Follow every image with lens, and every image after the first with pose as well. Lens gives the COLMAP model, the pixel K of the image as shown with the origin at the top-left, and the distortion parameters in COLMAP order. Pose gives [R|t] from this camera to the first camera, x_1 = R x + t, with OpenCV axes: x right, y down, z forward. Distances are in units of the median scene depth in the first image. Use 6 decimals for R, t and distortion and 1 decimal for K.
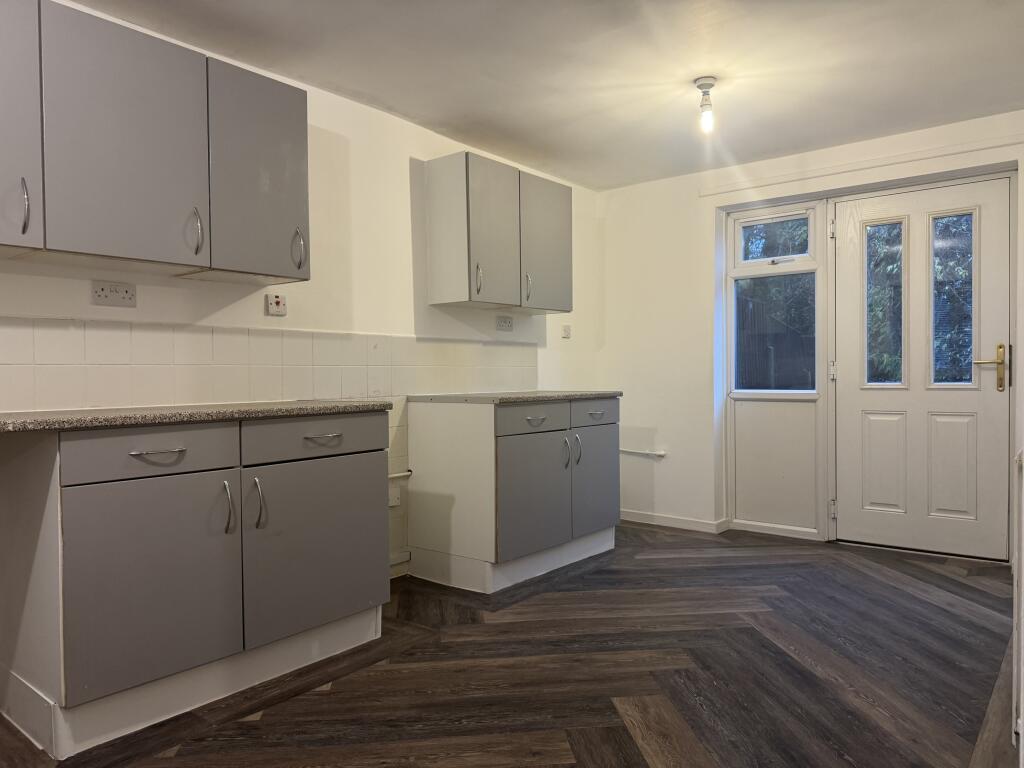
lens RADIAL K [[724.3, 0, 512.0], [0, 724.3, 384.0], [0, 0, 1]] dist [0.058461, -0.064431]
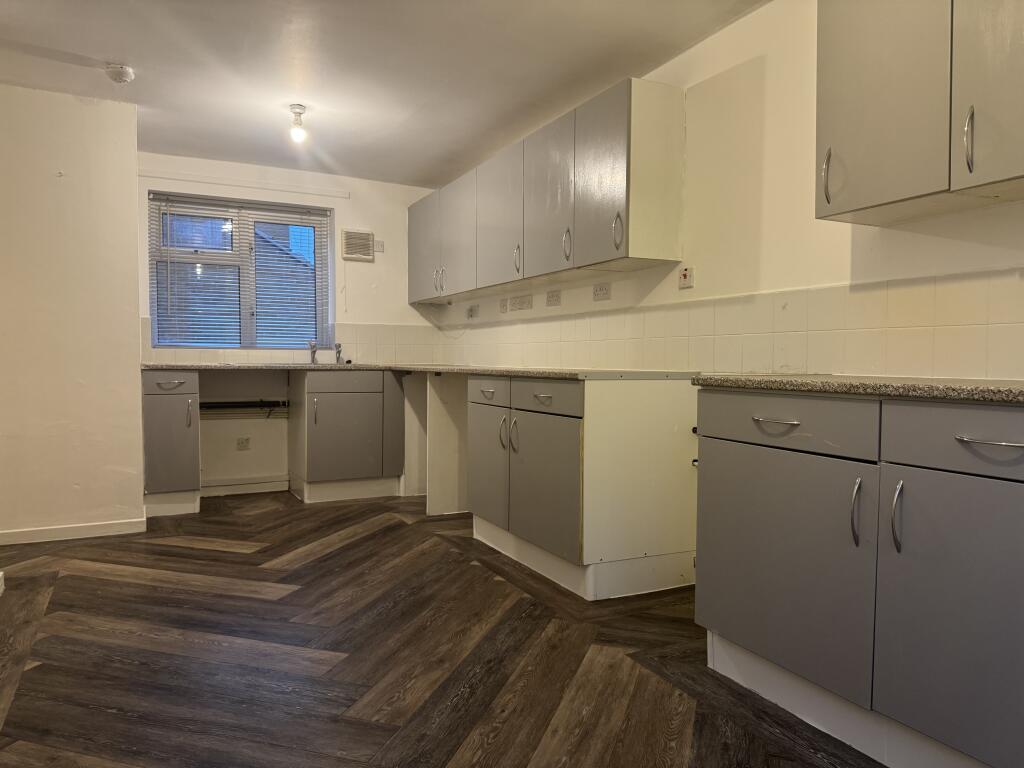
lens RADIAL K [[752.0, 0, 510.0], [0, 752.0, 348.4], [0, 0, 1]] dist [0.137506, -0.079685]
pose [[-0.444098, 0.004980, -0.895964, 0.871978], [0.000614, 0.999986, 0.005253, -0.015433], [0.895978, 0.001782, -0.444095, 1.443209]]
